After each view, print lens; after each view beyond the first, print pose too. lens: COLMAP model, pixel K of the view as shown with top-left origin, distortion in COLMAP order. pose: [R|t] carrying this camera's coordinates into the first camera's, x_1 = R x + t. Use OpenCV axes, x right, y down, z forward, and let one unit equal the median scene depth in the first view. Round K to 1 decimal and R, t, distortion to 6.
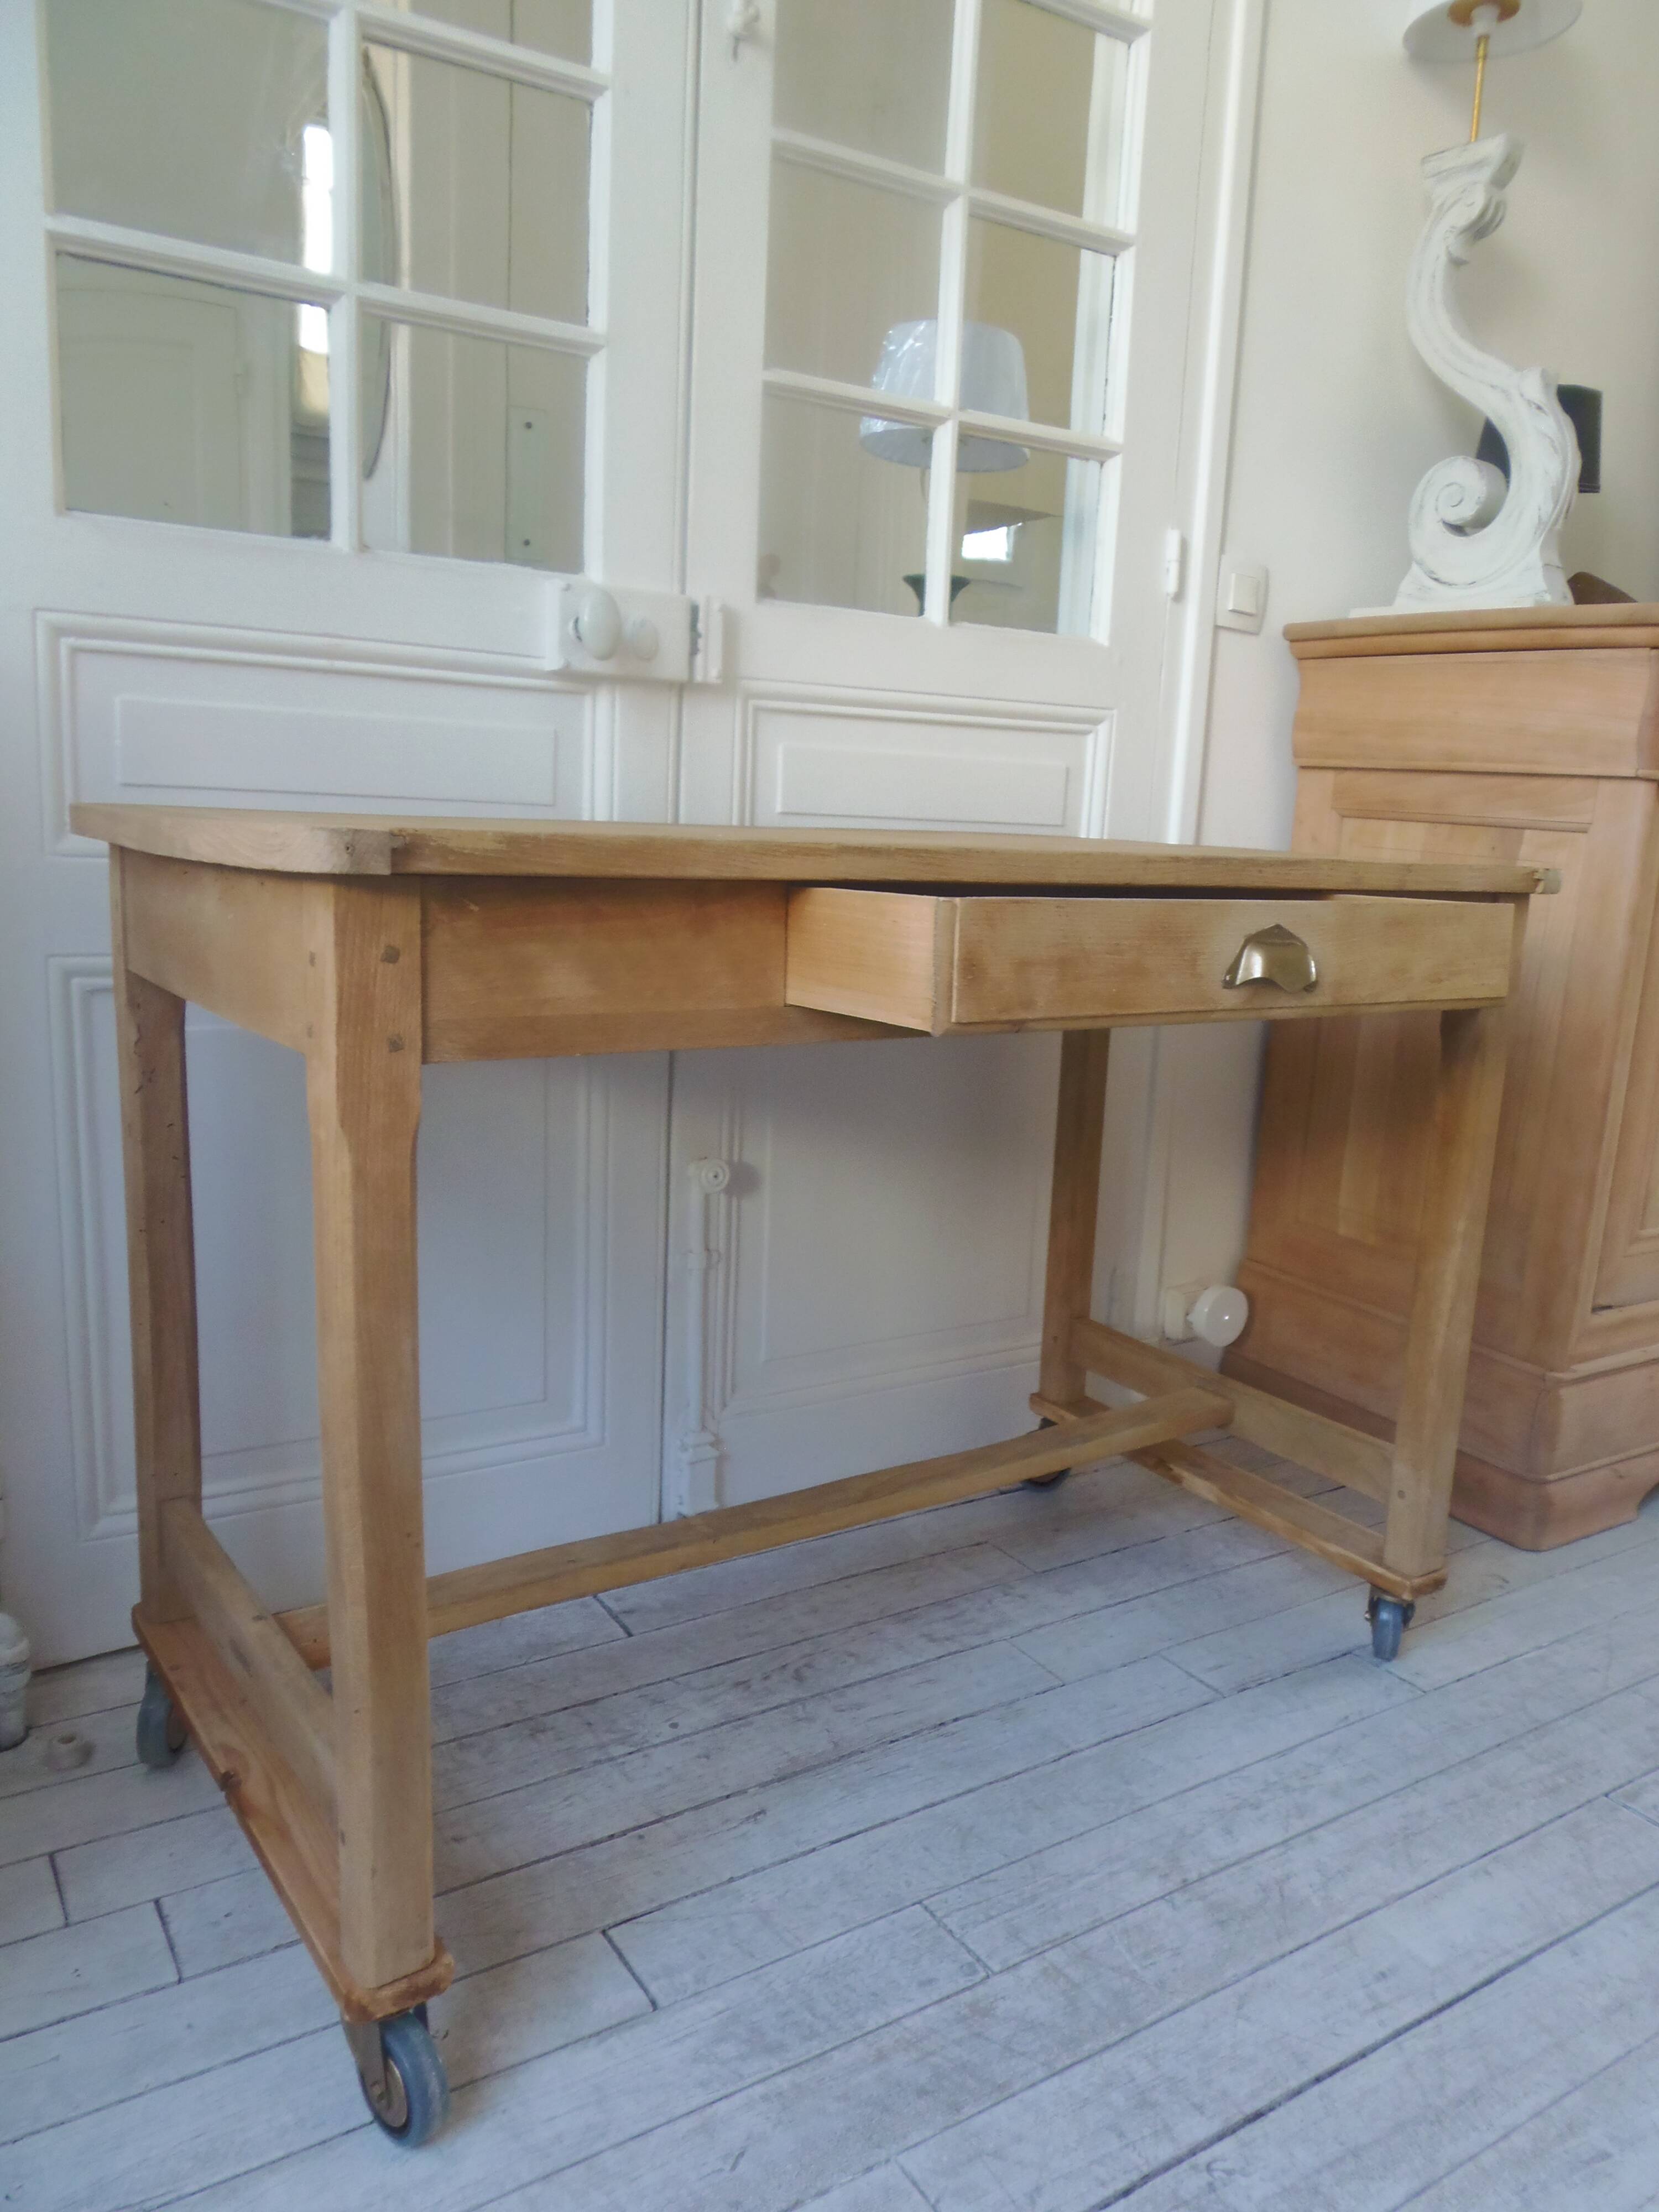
lens RADIAL K [[1616.8, 0, 871.5], [0, 1616.8, 1120.7], [0, 0, 1]] dist [-0.010667, -0.004874]
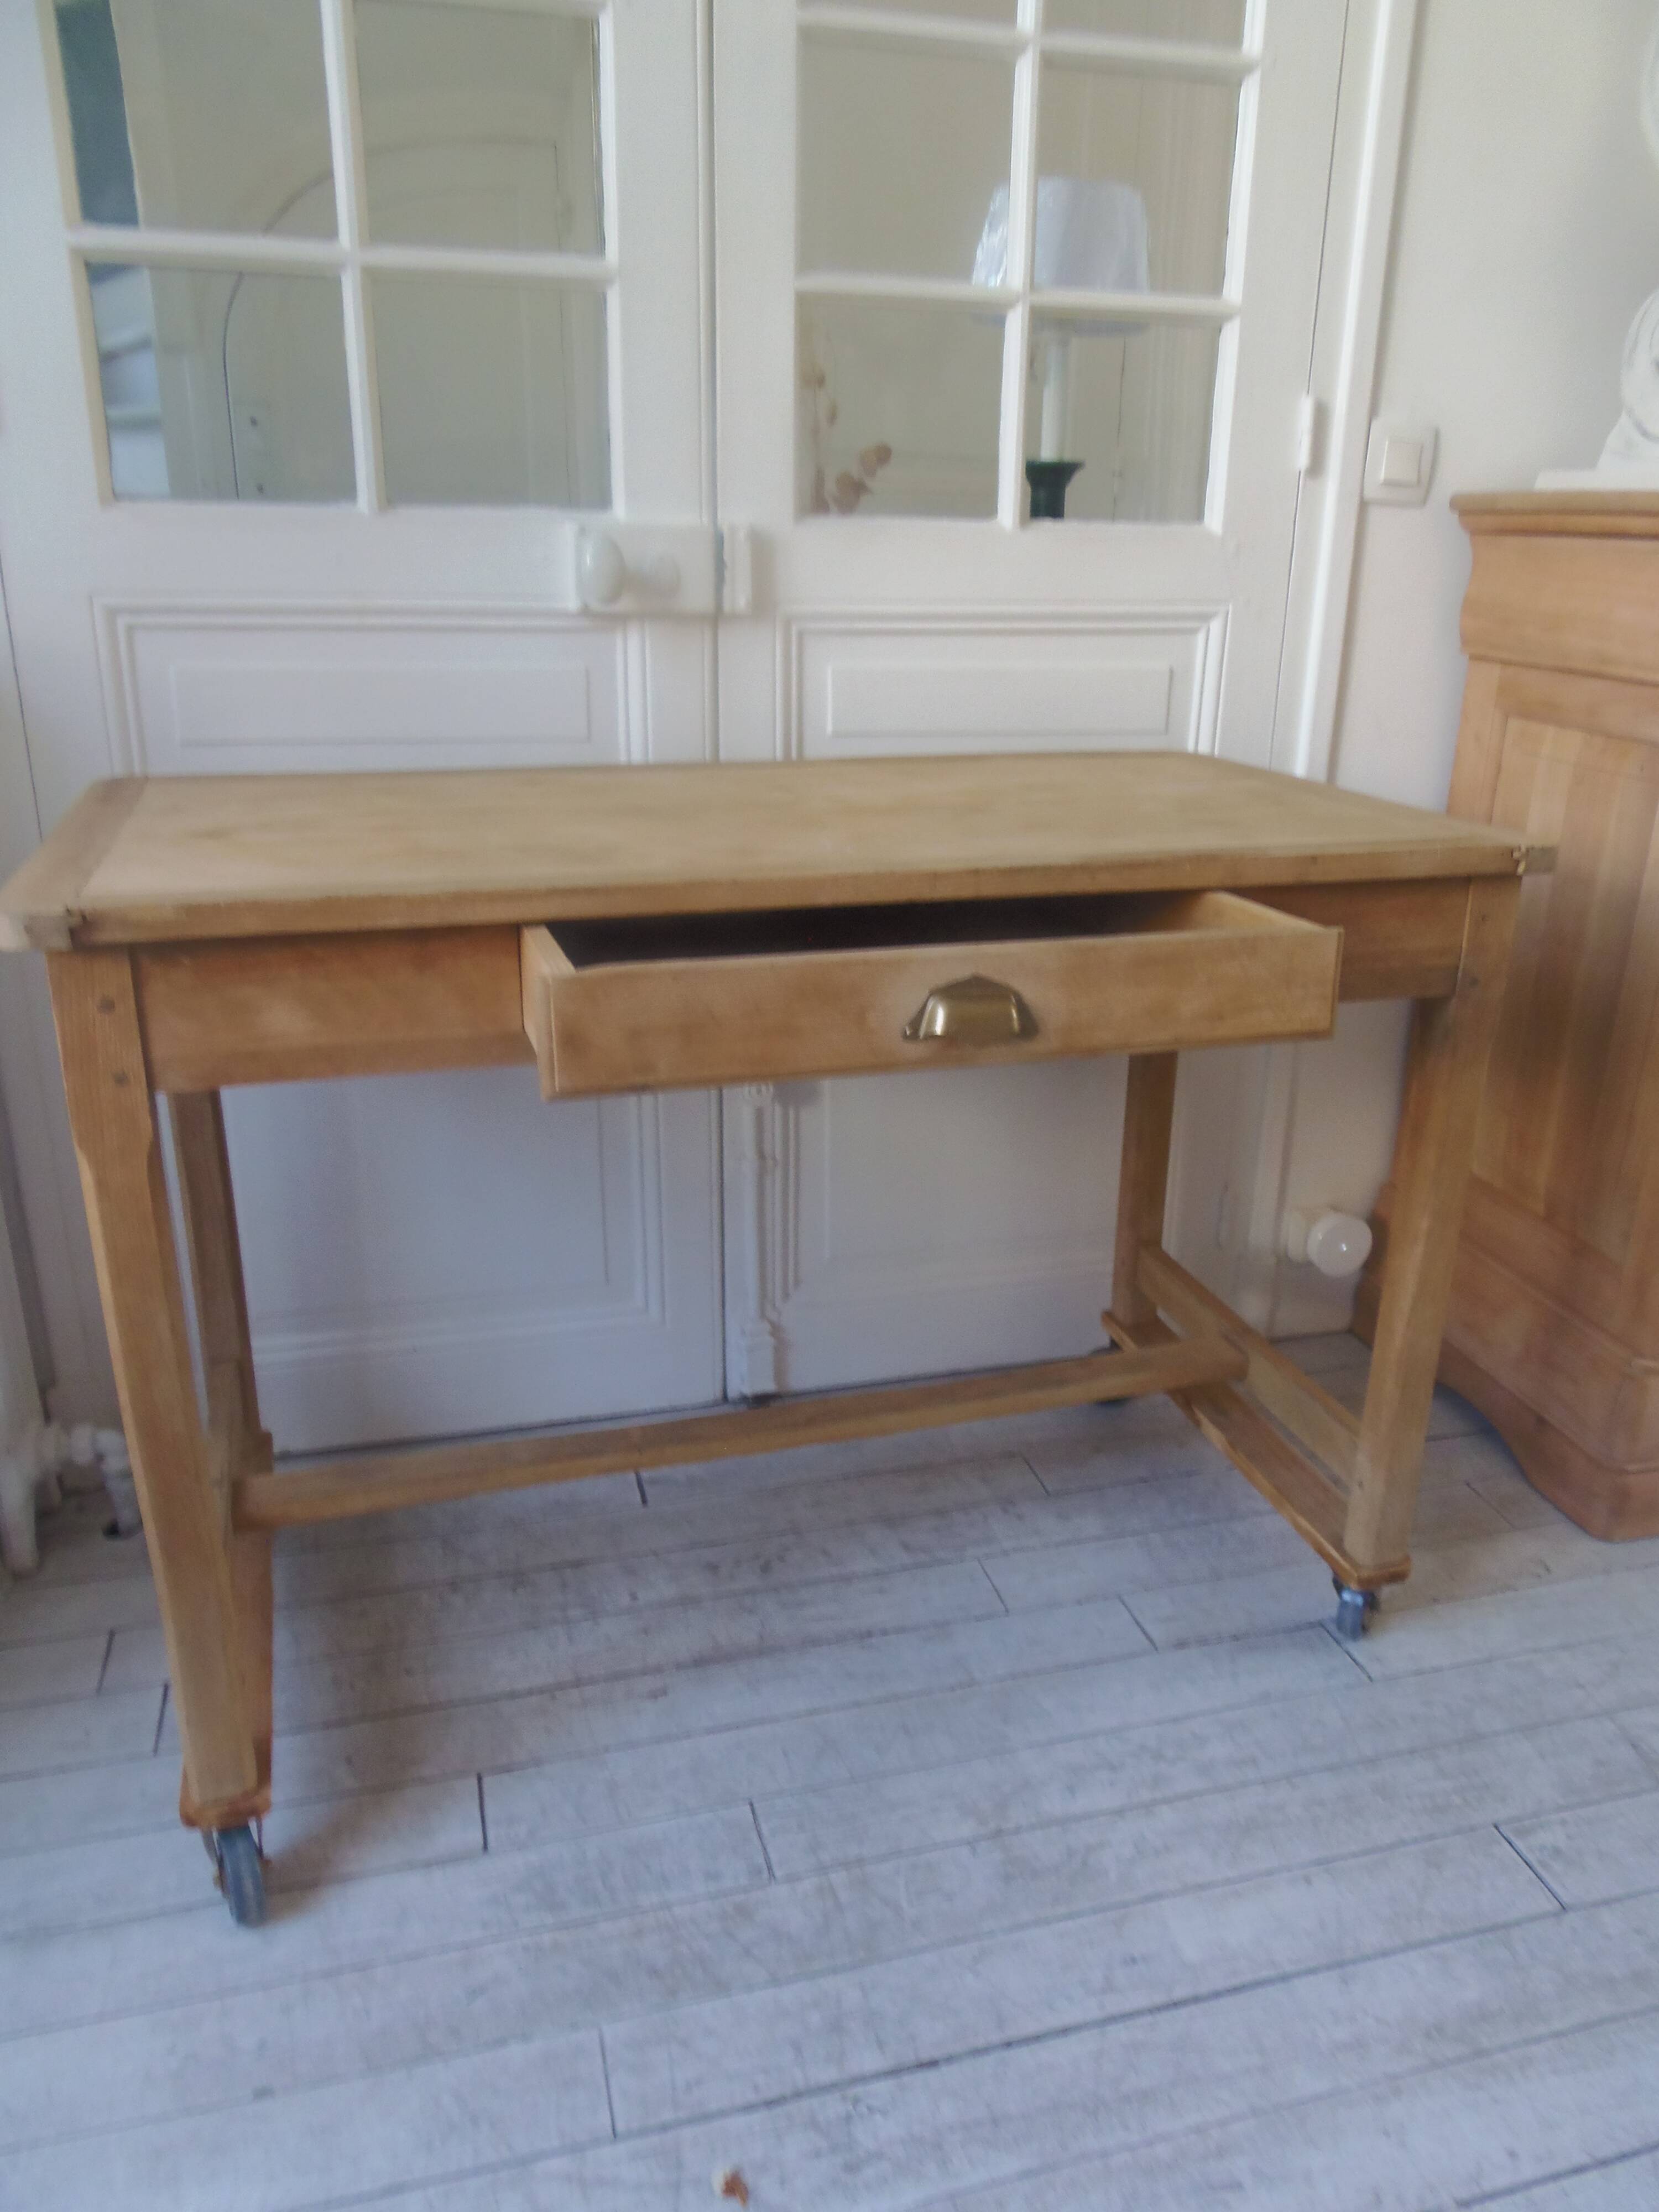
lens RADIAL K [[1616.8, 0, 870.4], [0, 1616.8, 1139.3], [0, 0, 1]] dist [-0.010667, -0.004874]
pose [[0.953147, 0.078736, -0.292080, 0.367204], [-0.033476, 0.987057, 0.156838, -0.132718], [0.300648, -0.139712, 0.943446, 0.034960]]
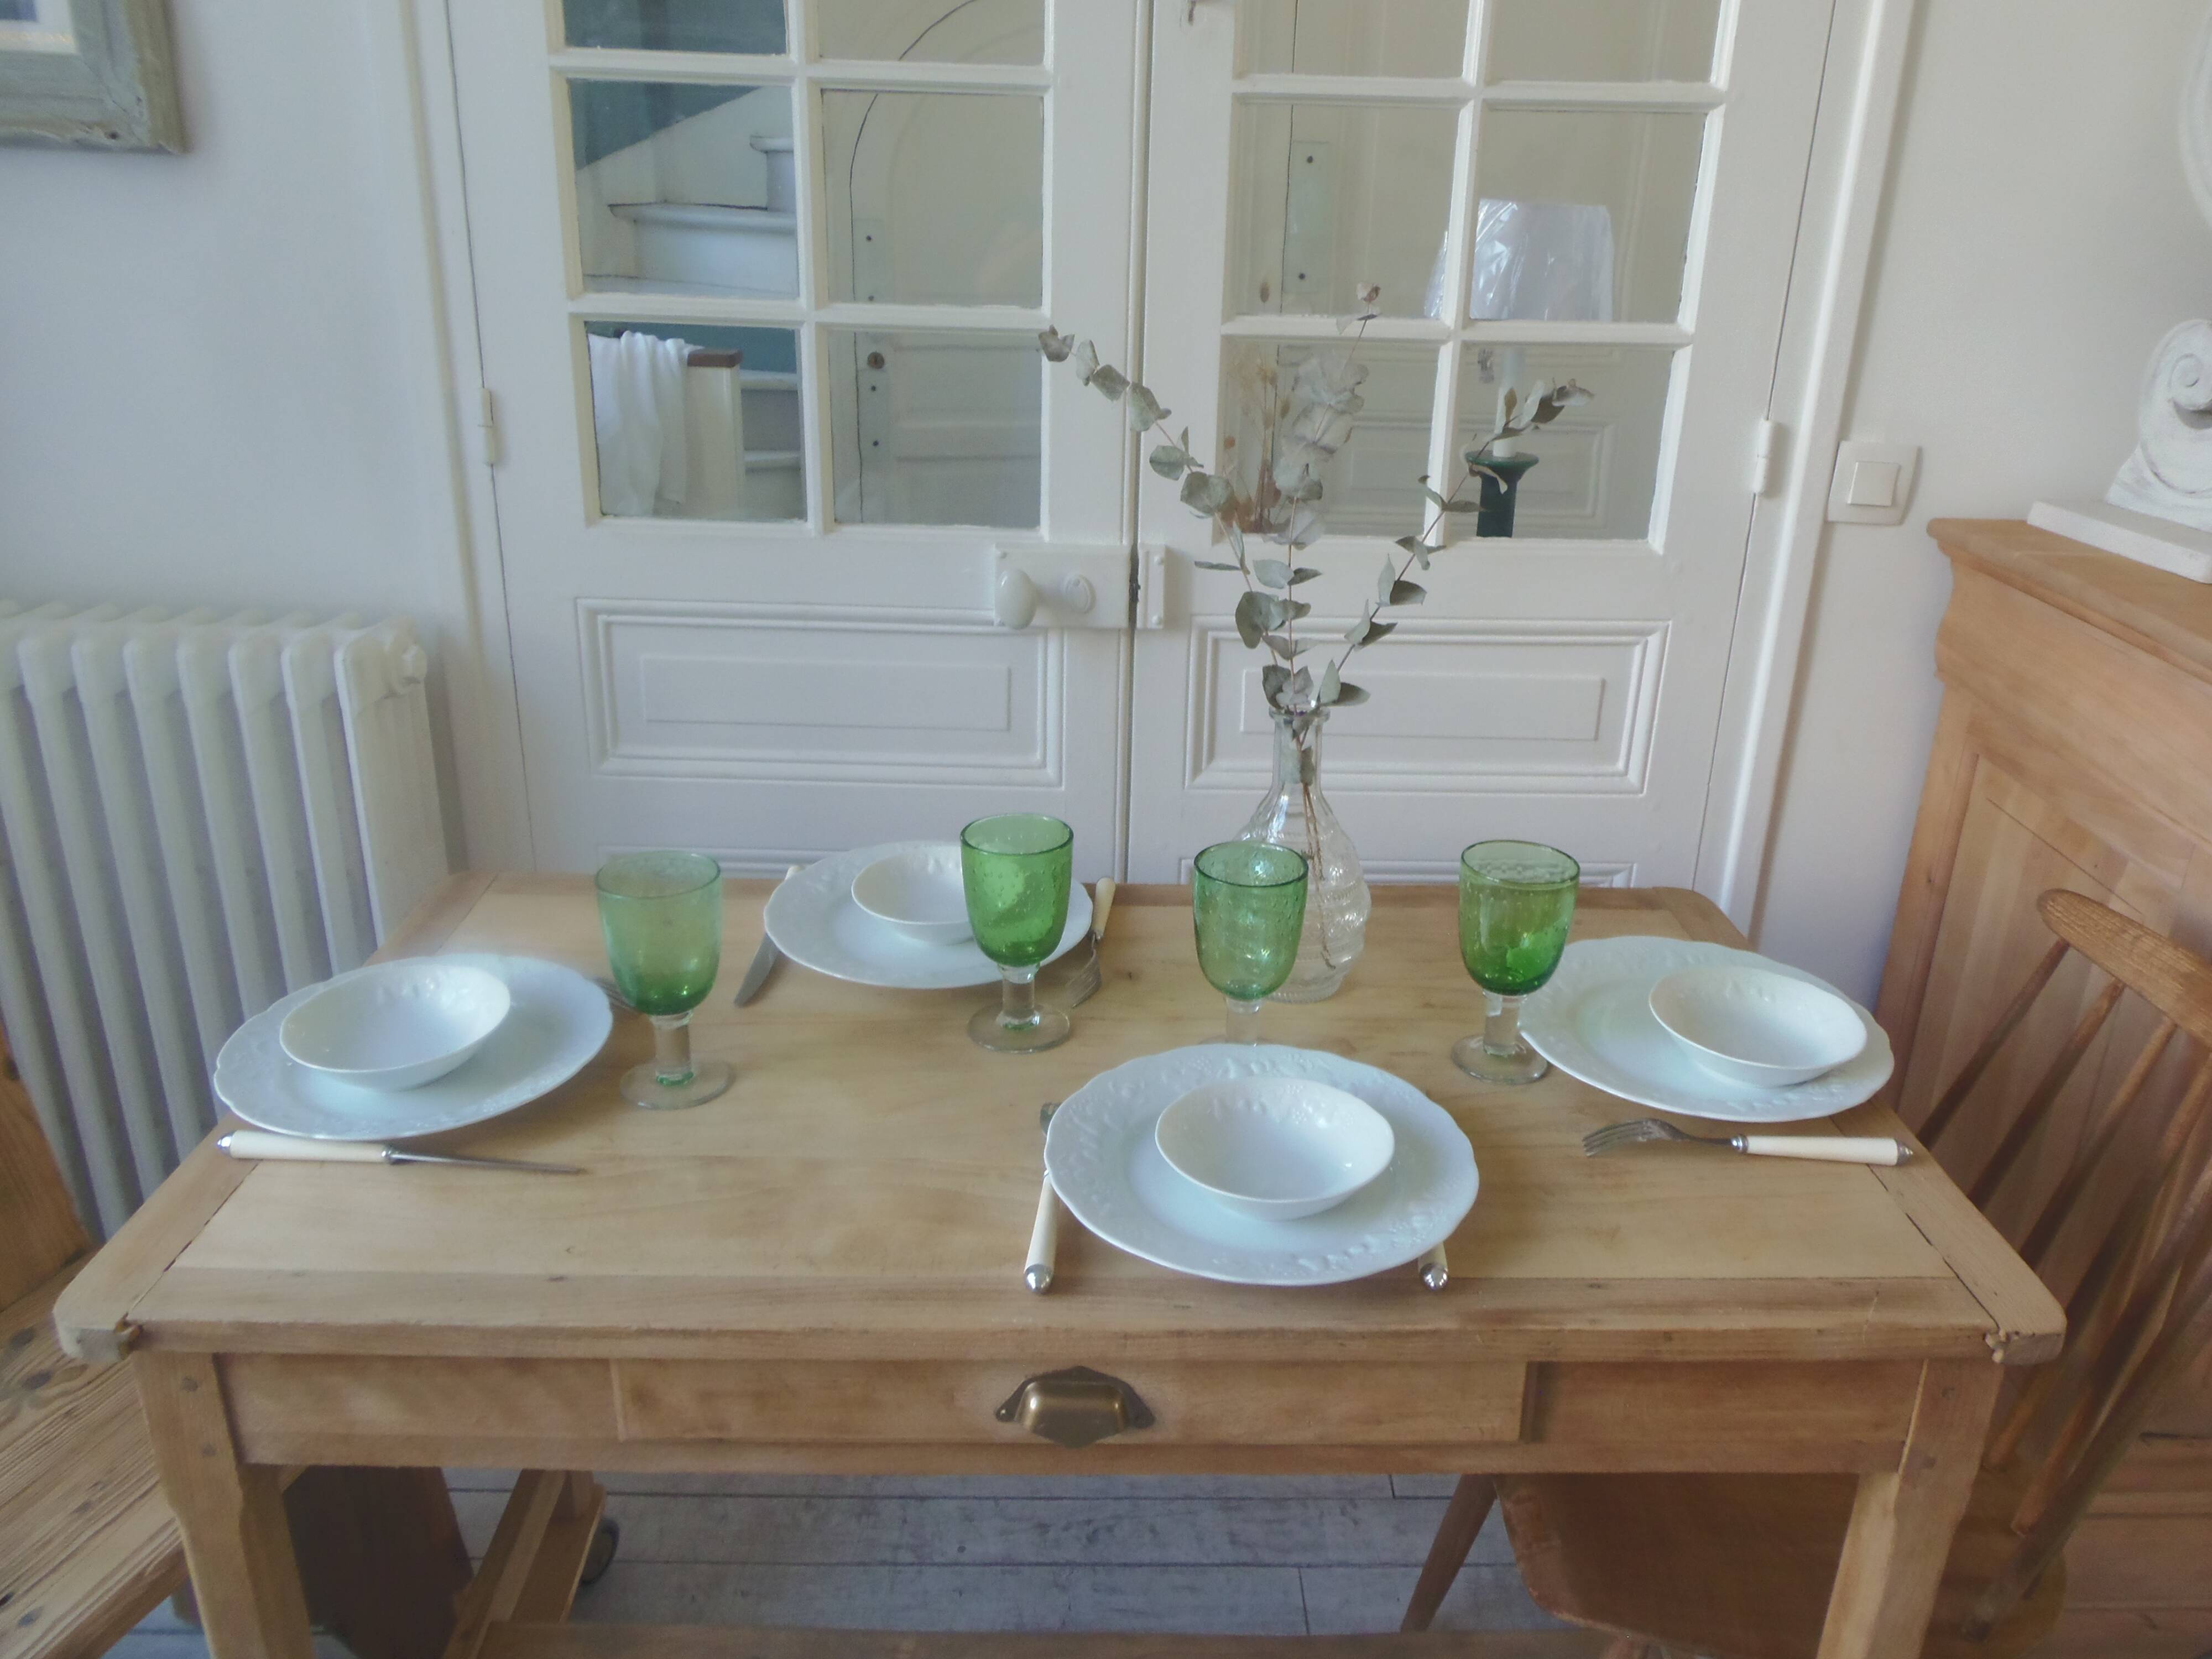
lens RADIAL K [[1616.8, 0, 1134.9], [0, 1616.8, 759.6], [0, 0, 1]] dist [-0.010667, -0.004874]
pose [[0.845212, 0.159260, -0.510150, 0.543839], [-0.089071, 0.983193, 0.159365, -0.434982], [0.526956, -0.089257, 0.845192, 0.120859]]
